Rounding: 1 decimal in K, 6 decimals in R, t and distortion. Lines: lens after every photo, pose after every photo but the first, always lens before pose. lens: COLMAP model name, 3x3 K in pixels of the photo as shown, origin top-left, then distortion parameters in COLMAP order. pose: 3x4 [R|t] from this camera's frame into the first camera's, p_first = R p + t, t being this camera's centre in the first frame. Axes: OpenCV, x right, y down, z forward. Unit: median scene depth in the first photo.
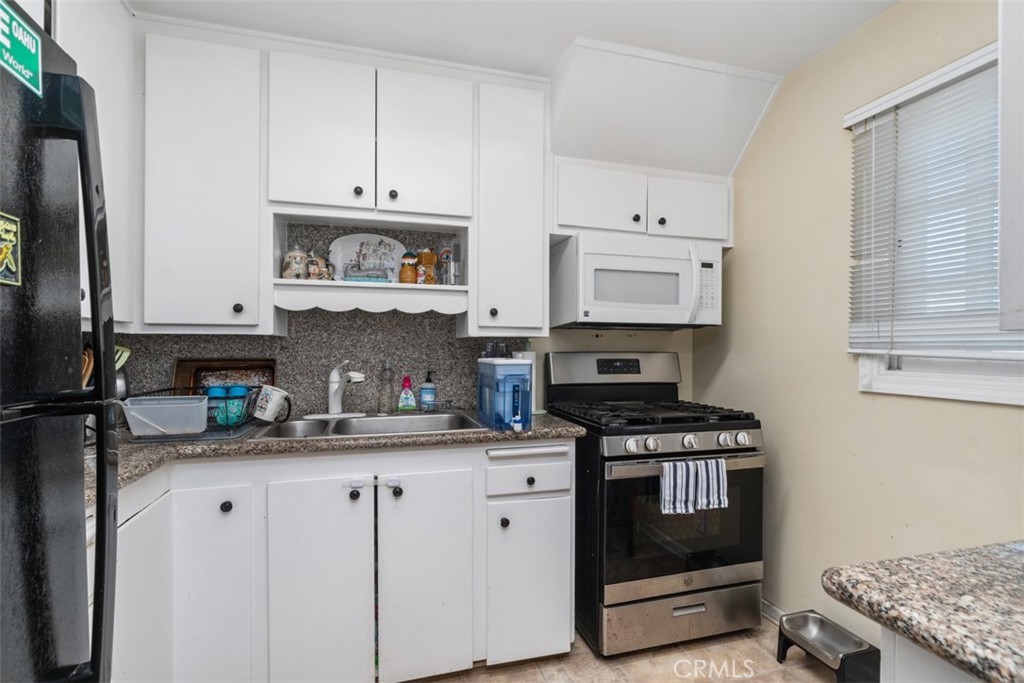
lens RADIAL K [[489.7, 0, 510.3], [0, 489.7, 342.3], [0, 0, 1]] dist [-0.000011, 0.000198]
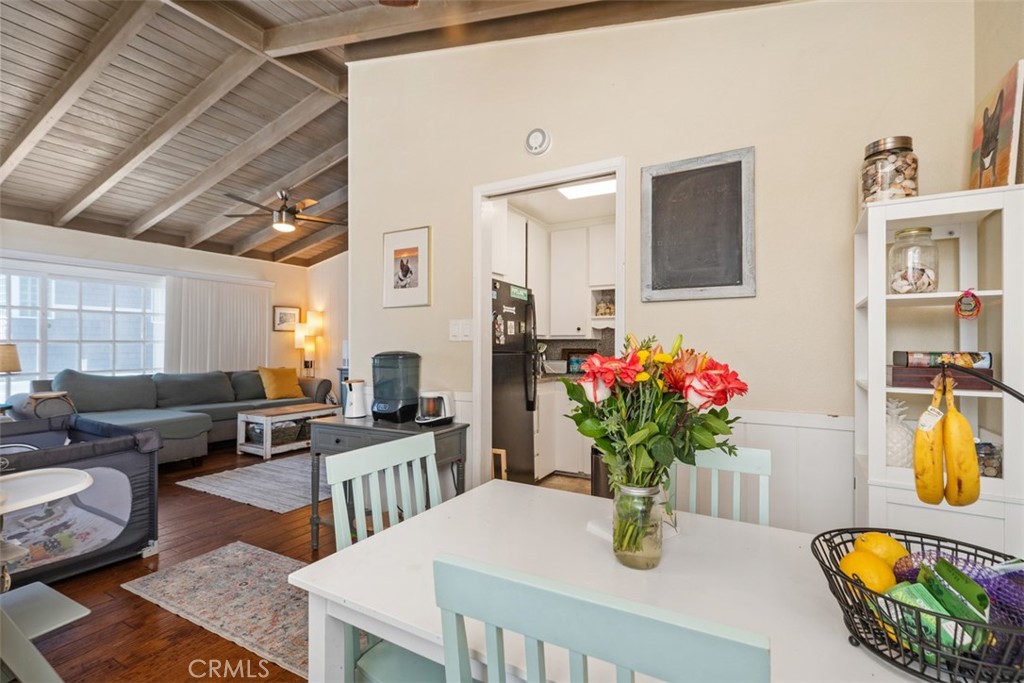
lens RADIAL K [[462.6, 0, 510.7], [0, 462.6, 344.4], [0, 0, 1]] dist [0.000041, 0.000000]
pose [[0.706084, -0.011637, -0.708032, 0.879769], [0.004415, 0.999918, -0.012032, 0.038709], [0.708114, 0.005369, 0.706078, -0.945075]]
